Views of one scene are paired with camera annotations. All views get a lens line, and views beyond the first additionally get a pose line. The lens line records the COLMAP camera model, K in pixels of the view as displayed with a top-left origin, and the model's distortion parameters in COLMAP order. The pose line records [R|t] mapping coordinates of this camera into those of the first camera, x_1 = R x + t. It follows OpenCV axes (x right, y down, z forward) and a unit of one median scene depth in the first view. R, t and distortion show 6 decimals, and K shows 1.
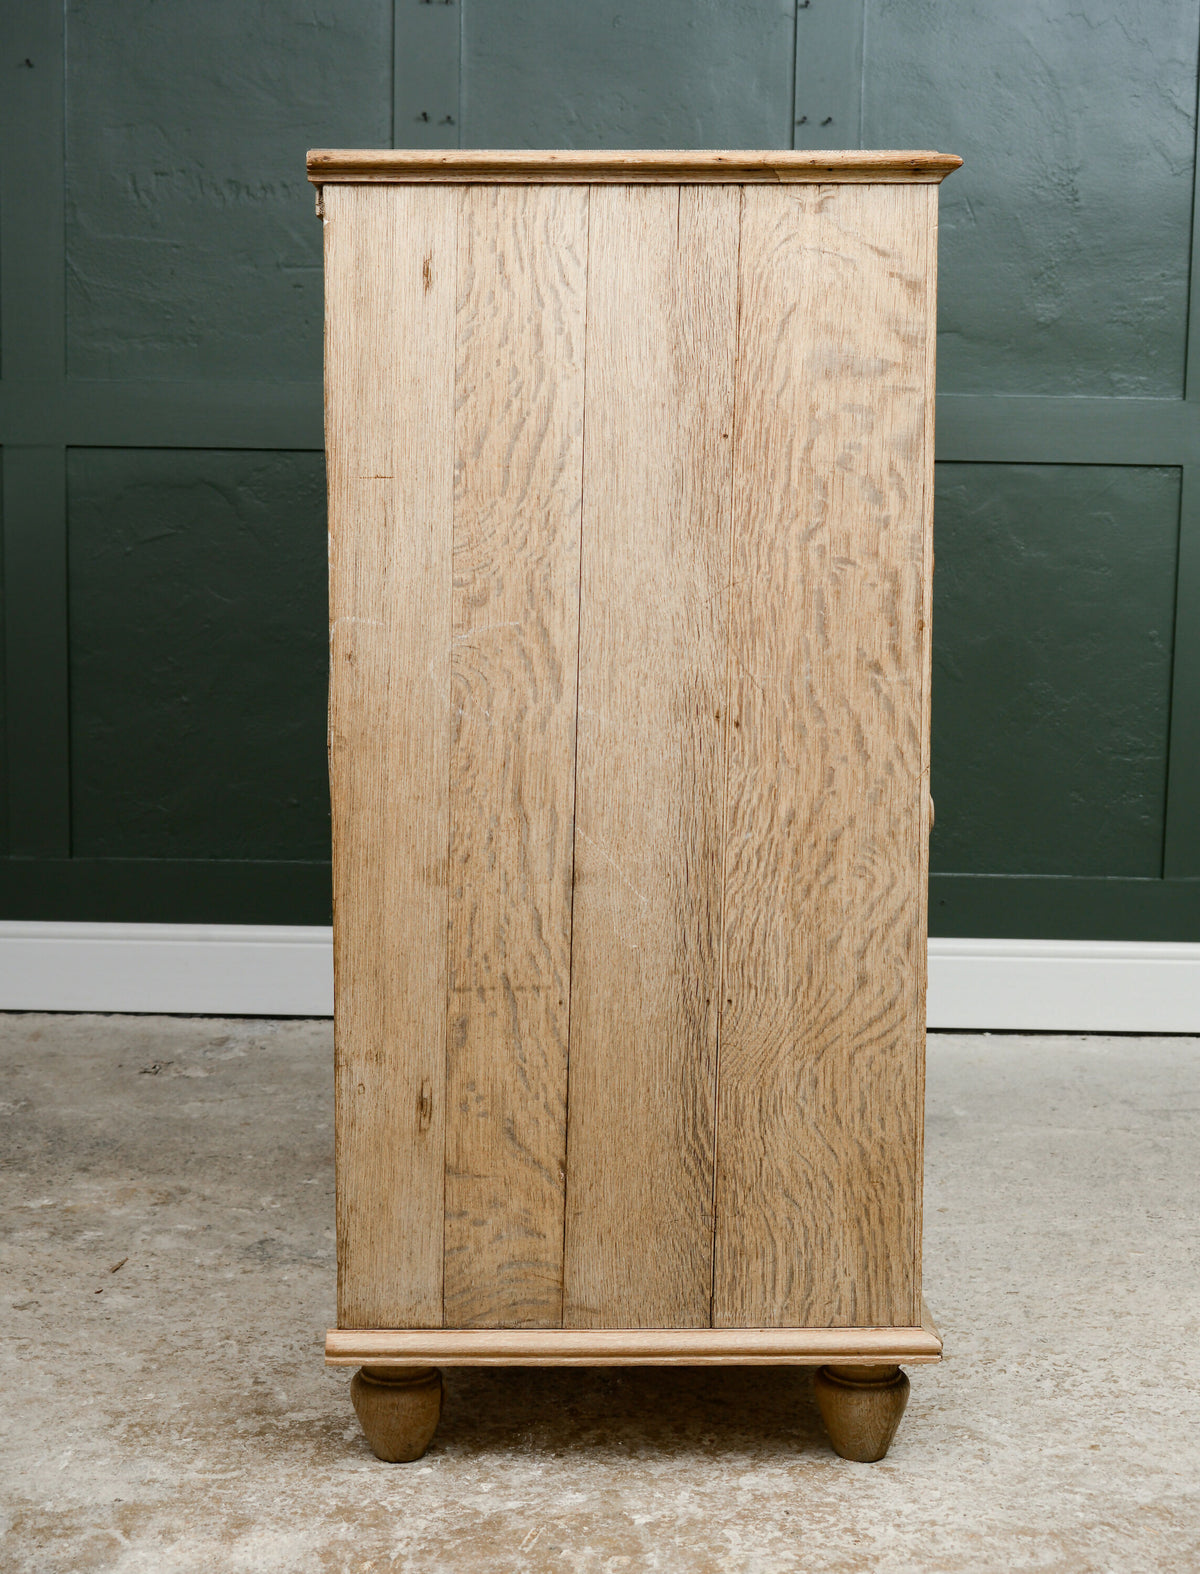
lens RADIAL K [[2509.0, 0, 598.8], [0, 2509.0, 754.4], [0, 0, 1]] dist [-0.034447, 0.062172]
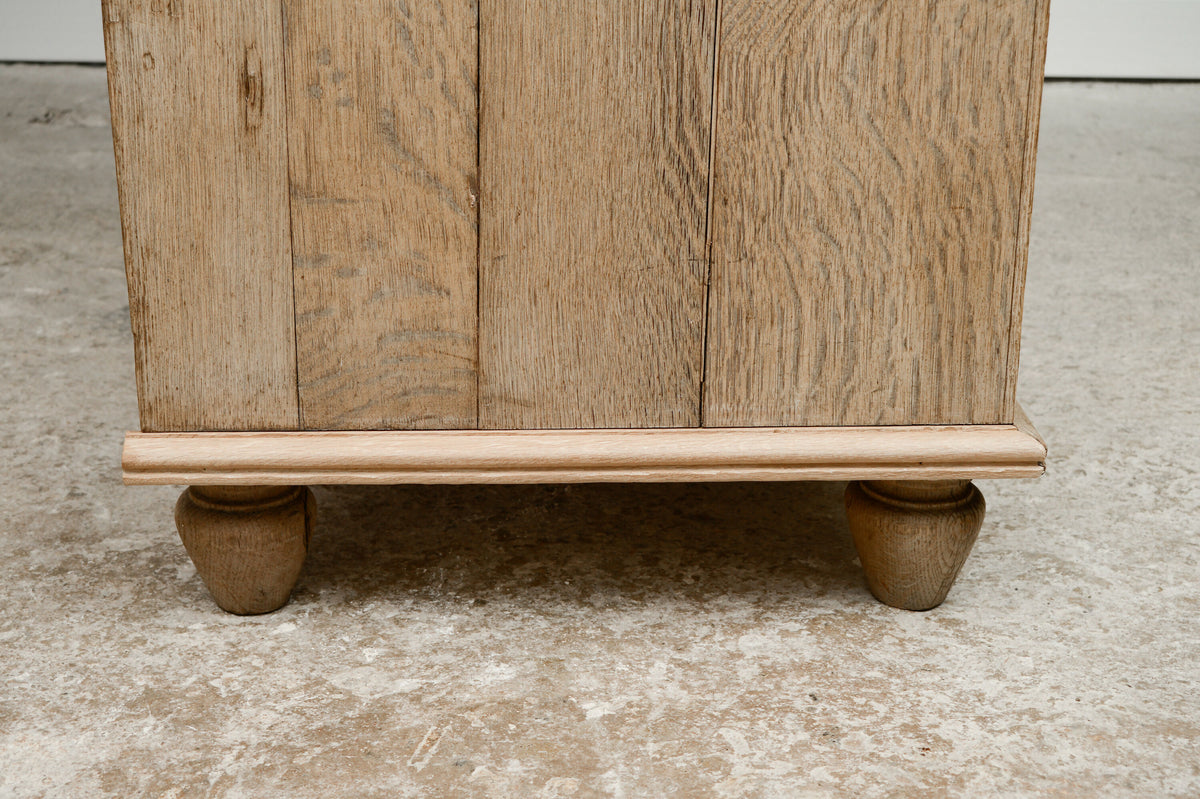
lens RADIAL K [[2006.5, 0, 579.6], [0, 2006.5, 398.1], [0, 0, 1]] dist [0.020233, 0.074090]
pose [[0.999979, -0.004369, 0.004726, 0.009125], [0.003155, 0.972804, 0.231609, 0.088765], [-0.005609, -0.231589, 0.972798, 0.439004]]
